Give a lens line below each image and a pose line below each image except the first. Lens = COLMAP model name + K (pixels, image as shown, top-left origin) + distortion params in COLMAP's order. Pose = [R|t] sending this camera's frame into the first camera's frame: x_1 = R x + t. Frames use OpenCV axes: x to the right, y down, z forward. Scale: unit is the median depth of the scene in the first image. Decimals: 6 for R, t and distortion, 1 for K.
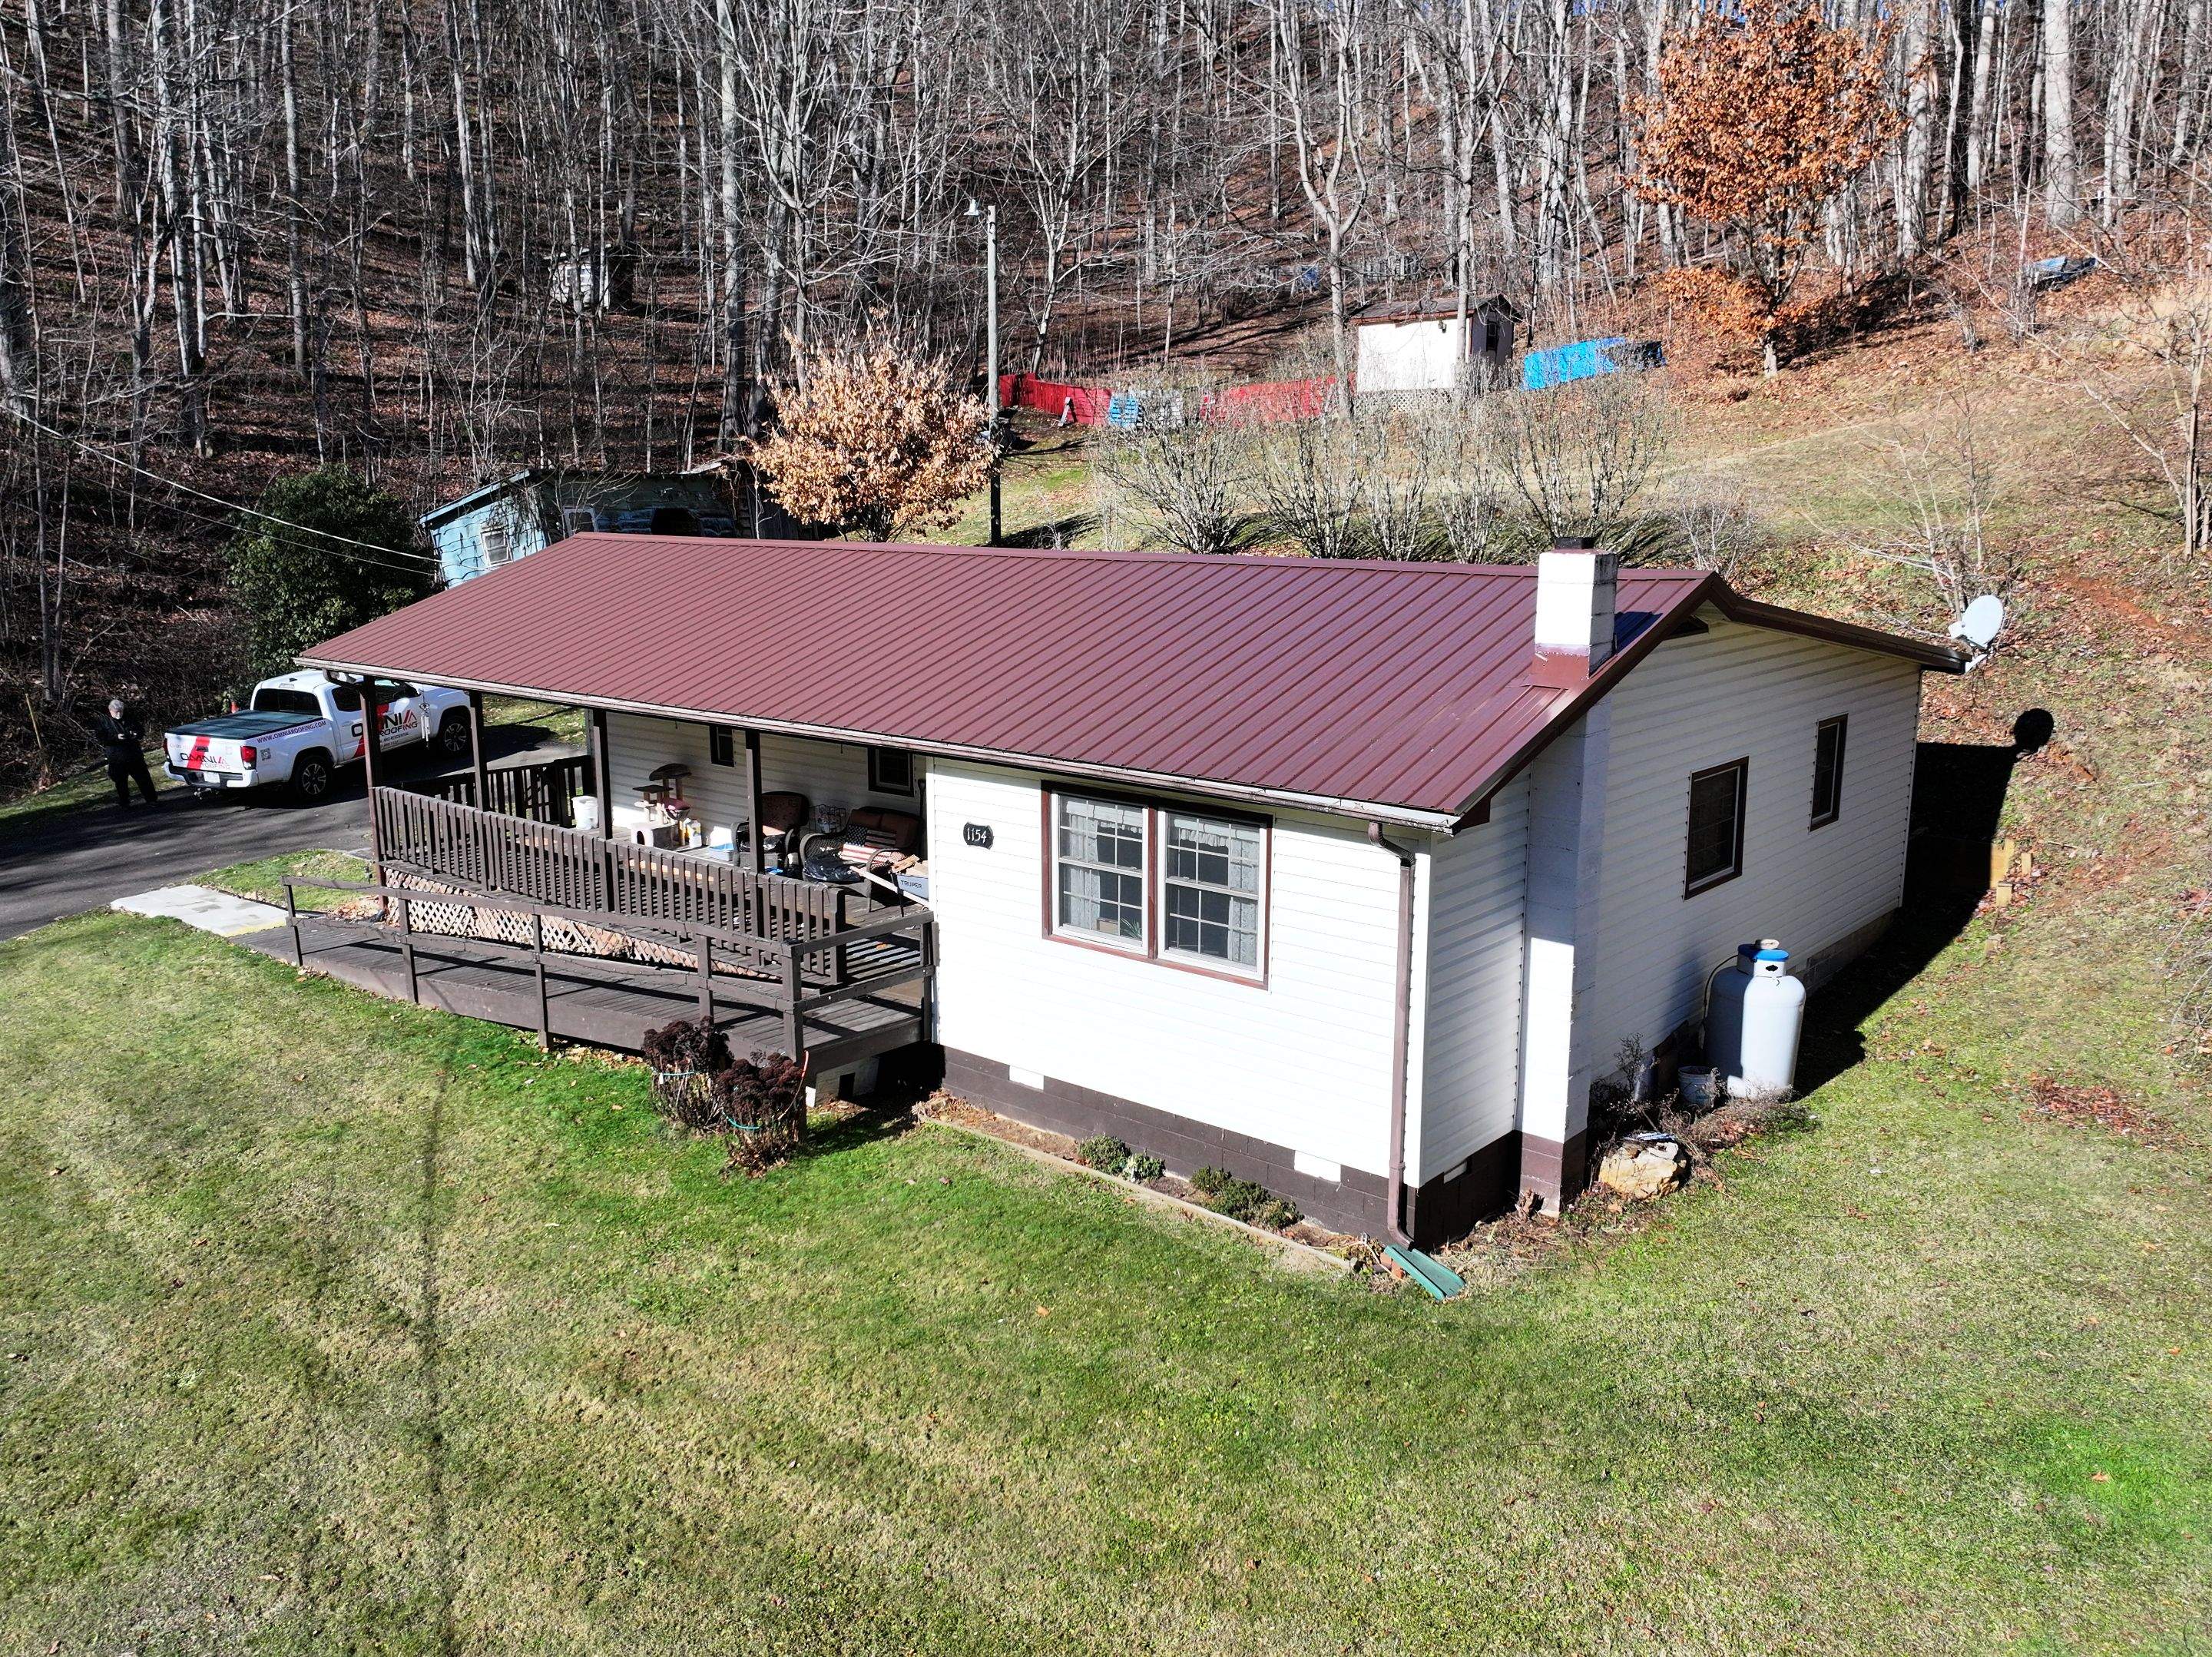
lens RADIAL K [[1775.4, 0, 1110.0], [0, 1775.4, 839.8], [0, 0, 1]] dist [-0.004172, 0.012665]
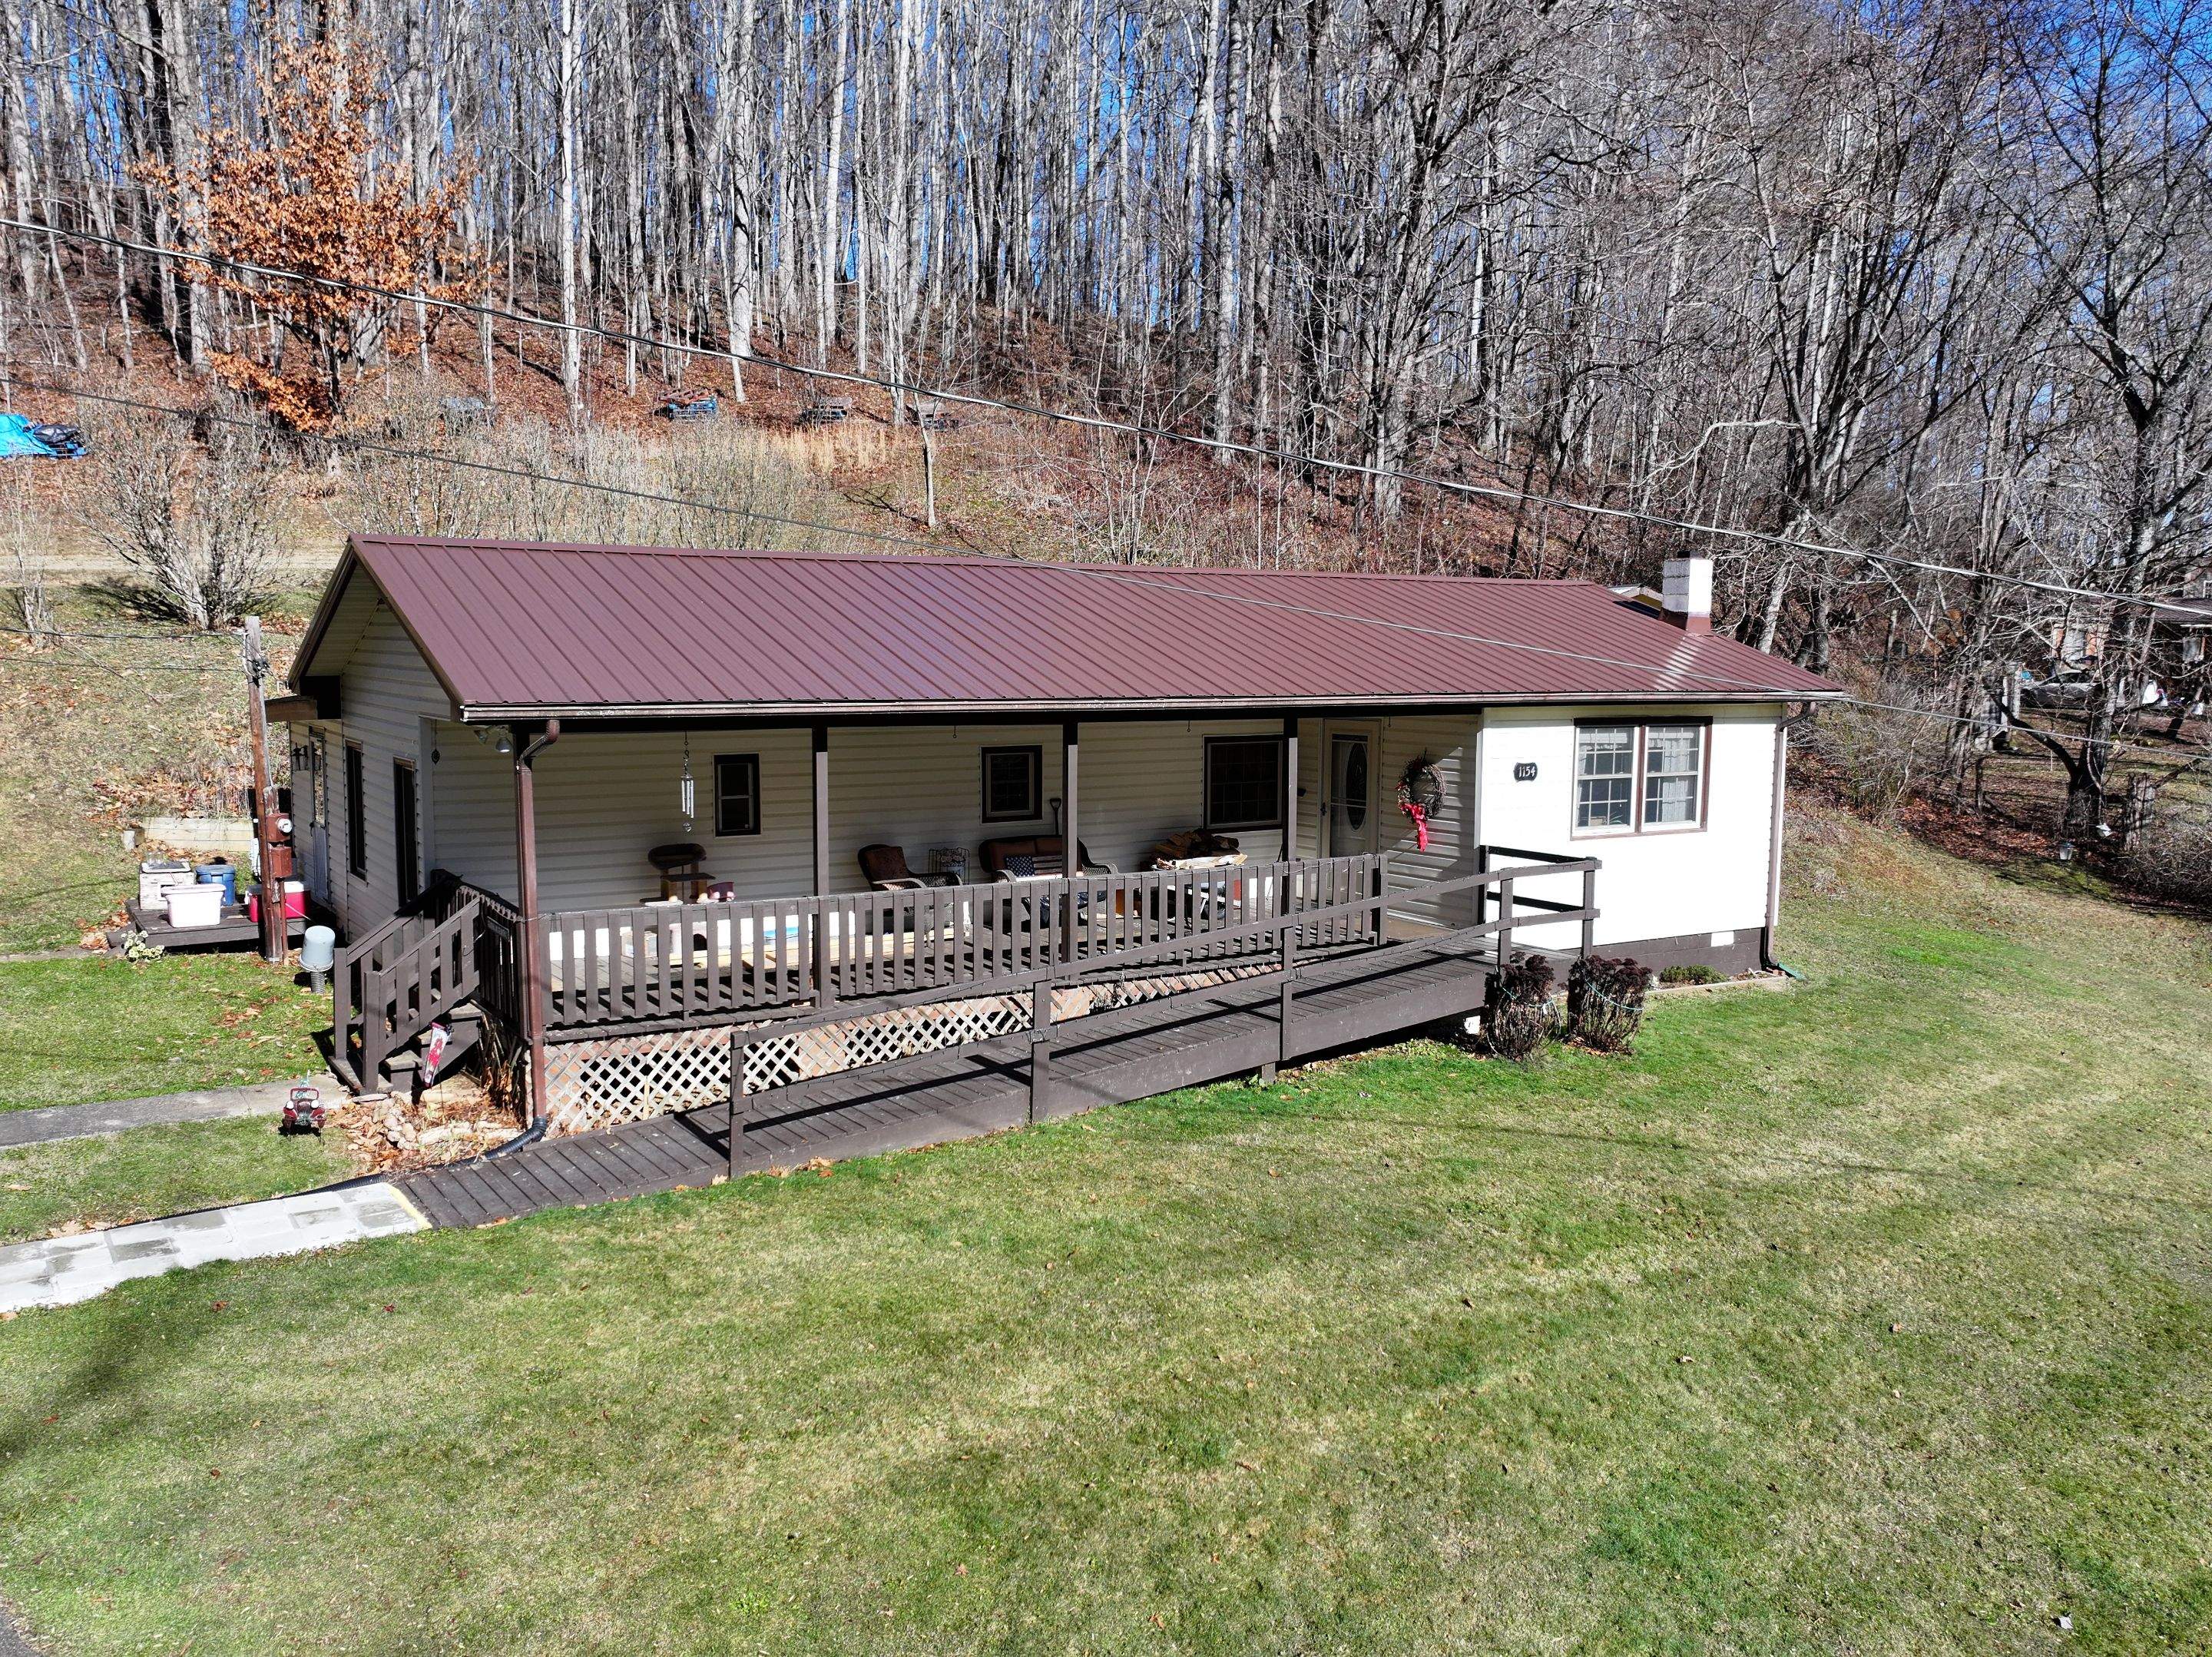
lens RADIAL K [[1775.4, 0, 1110.0], [0, 1775.4, 839.8], [0, 0, 1]] dist [-0.004172, 0.012665]
pose [[0.277994, -0.098451, 0.955524, -1.464067], [0.184396, 0.981704, 0.047502, -0.074282], [-0.942718, 0.162989, 0.291062, 0.988597]]
